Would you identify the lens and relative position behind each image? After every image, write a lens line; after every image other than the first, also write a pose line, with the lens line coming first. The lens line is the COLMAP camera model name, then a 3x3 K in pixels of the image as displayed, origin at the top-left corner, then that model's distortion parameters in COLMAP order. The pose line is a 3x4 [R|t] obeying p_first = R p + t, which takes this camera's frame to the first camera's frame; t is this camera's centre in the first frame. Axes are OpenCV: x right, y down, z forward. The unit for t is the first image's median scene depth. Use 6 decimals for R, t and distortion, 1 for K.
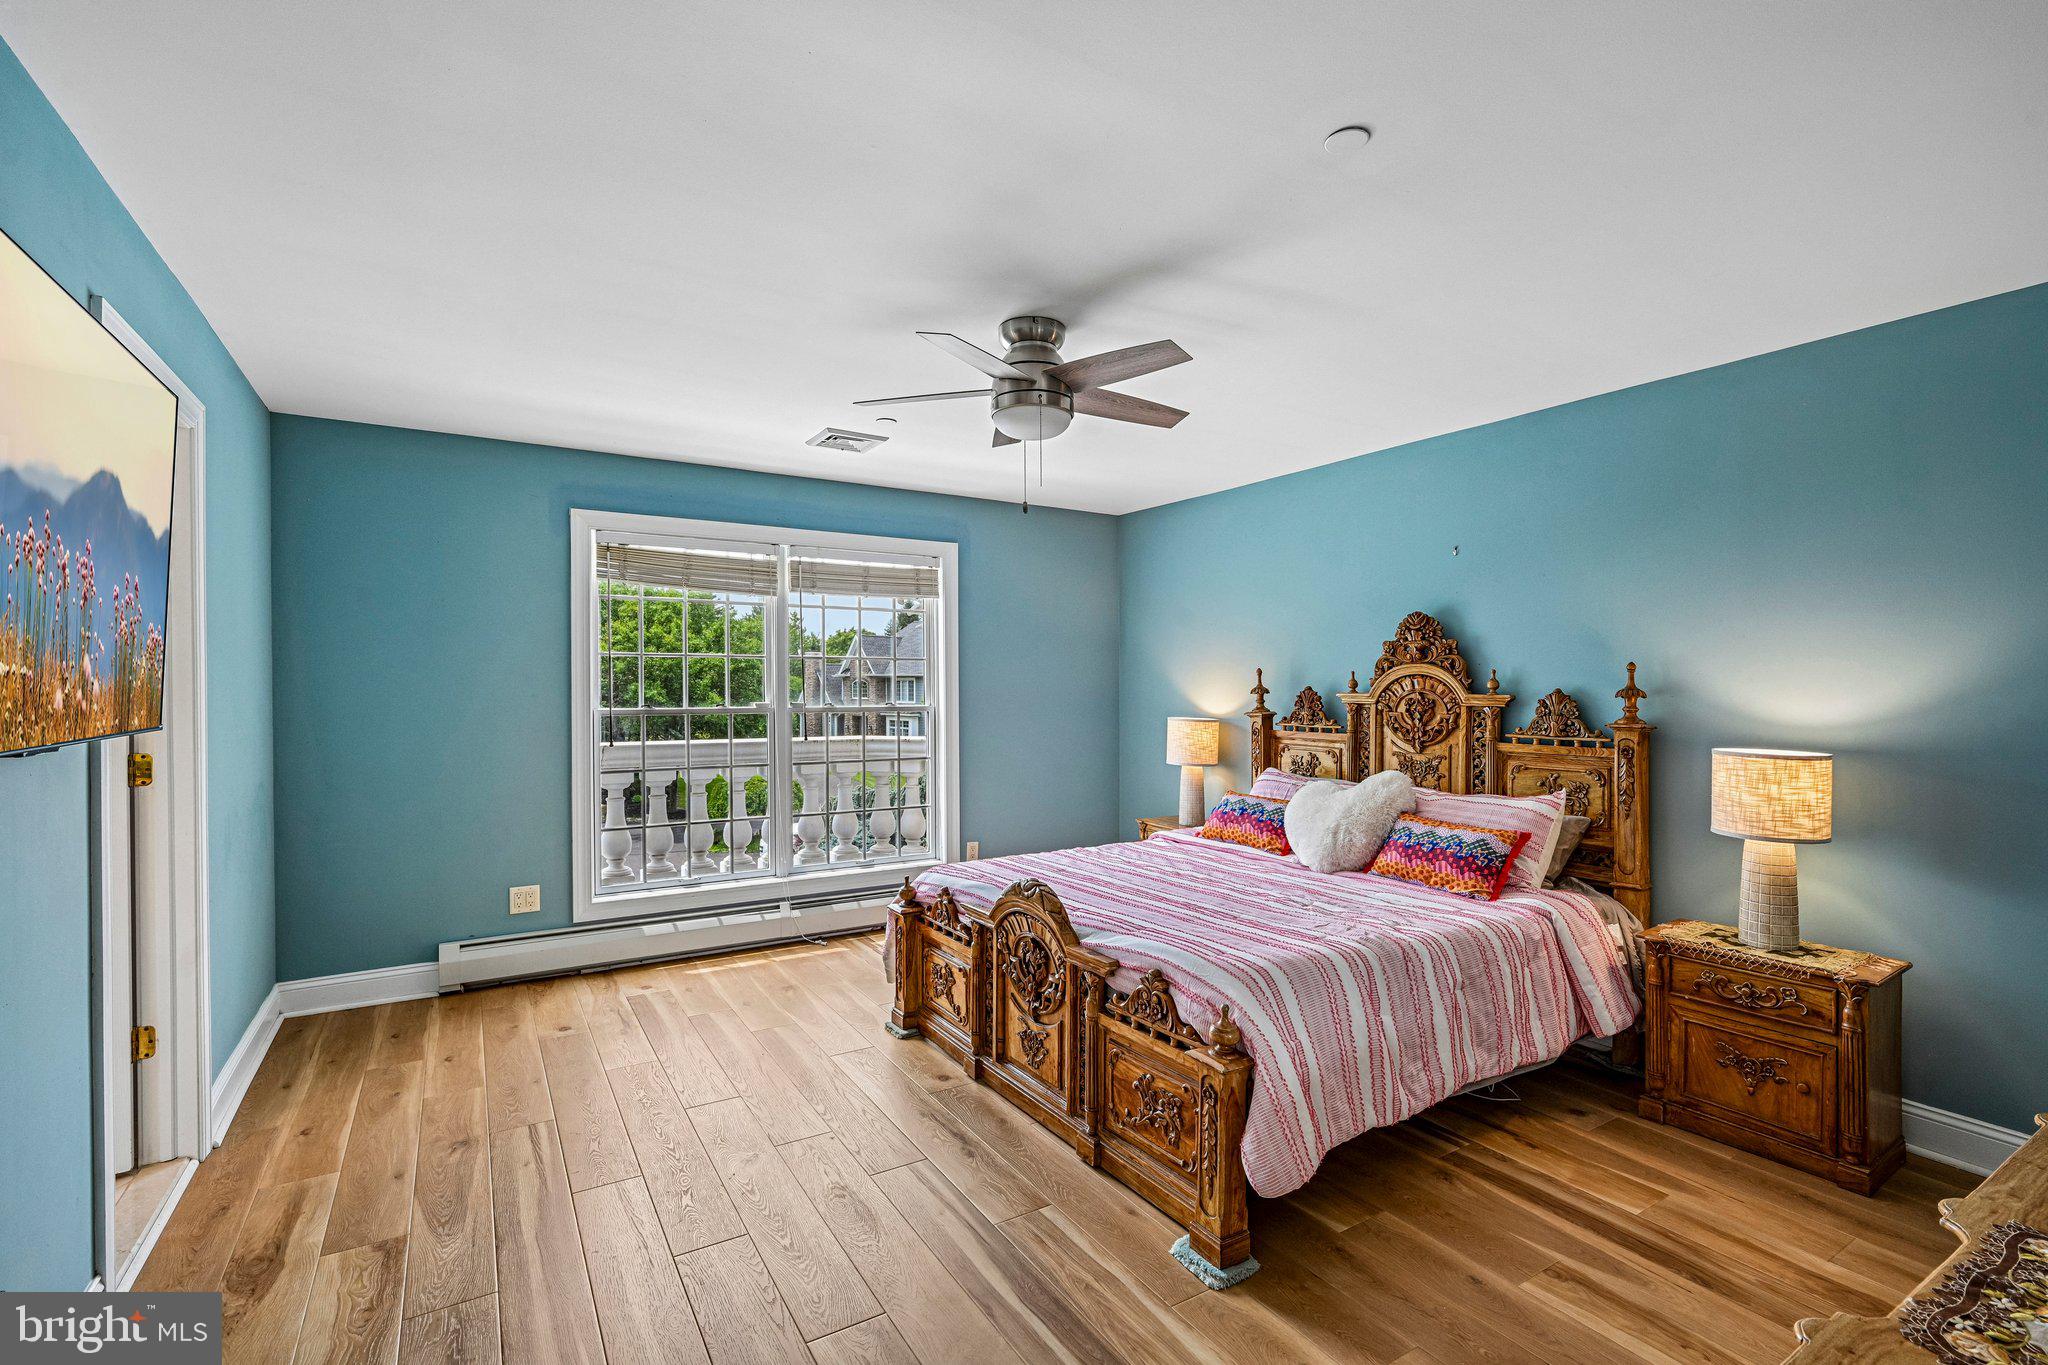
lens RADIAL K [[919.9, 0, 1015.7], [0, 919.9, 683.7], [0, 0, 1]] dist [0.012776, 0.000370]
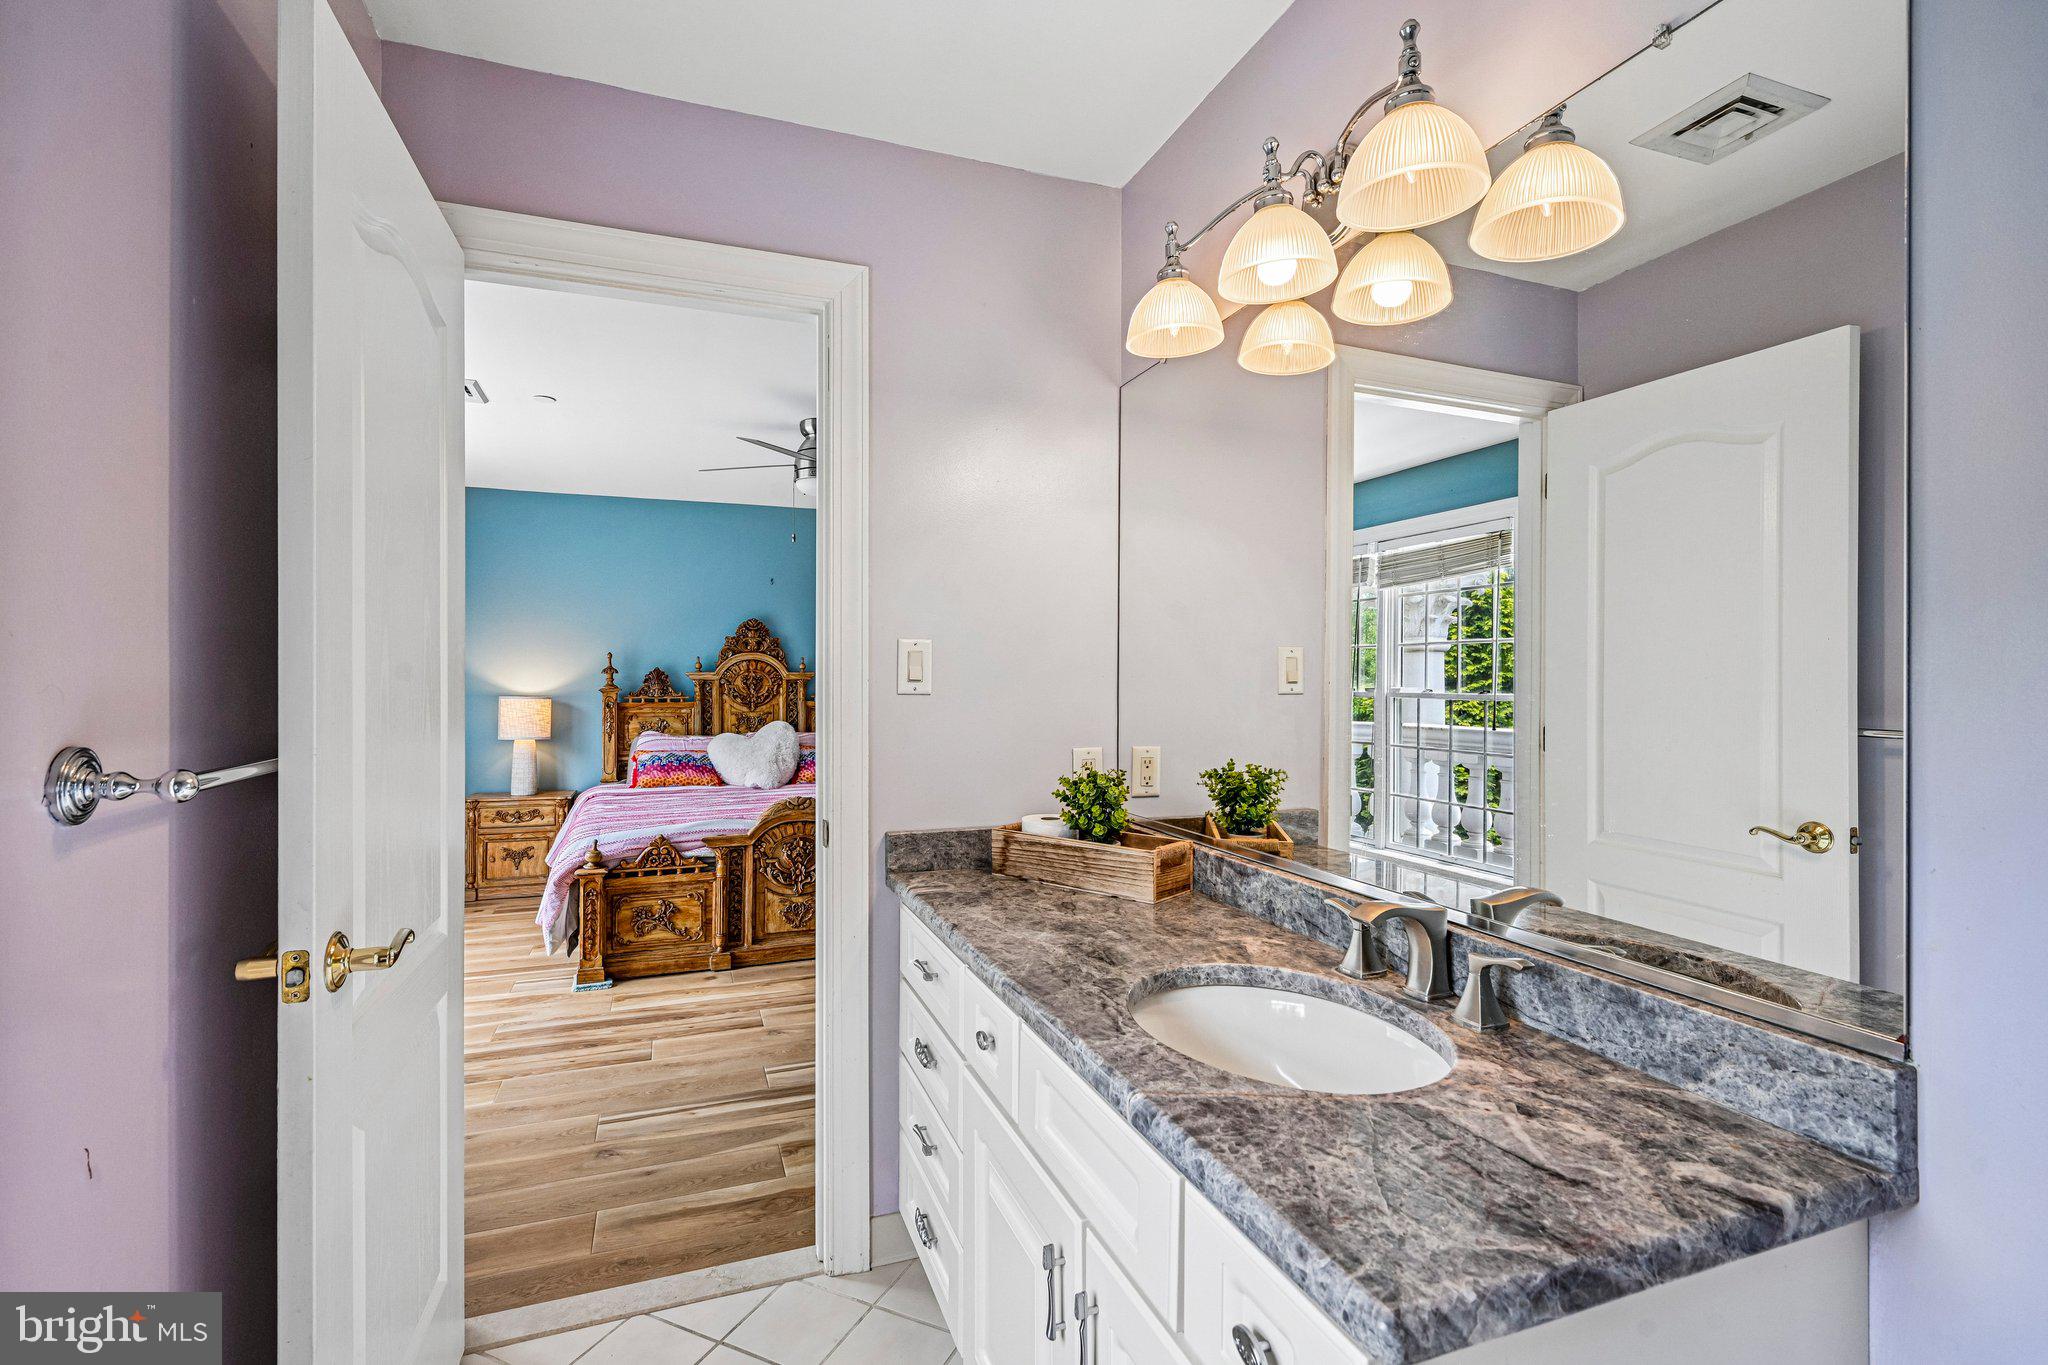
lens RADIAL K [[919.9, 0, 1021.3], [0, 919.9, 682.7], [0, 0, 1]] dist [0.012776, 0.000370]
pose [[0.166057, -0.002260, 0.986114, -0.981891], [0.002358, 0.999995, 0.001895, 0.026138], [-0.986113, 0.002011, 0.166061, 0.311611]]
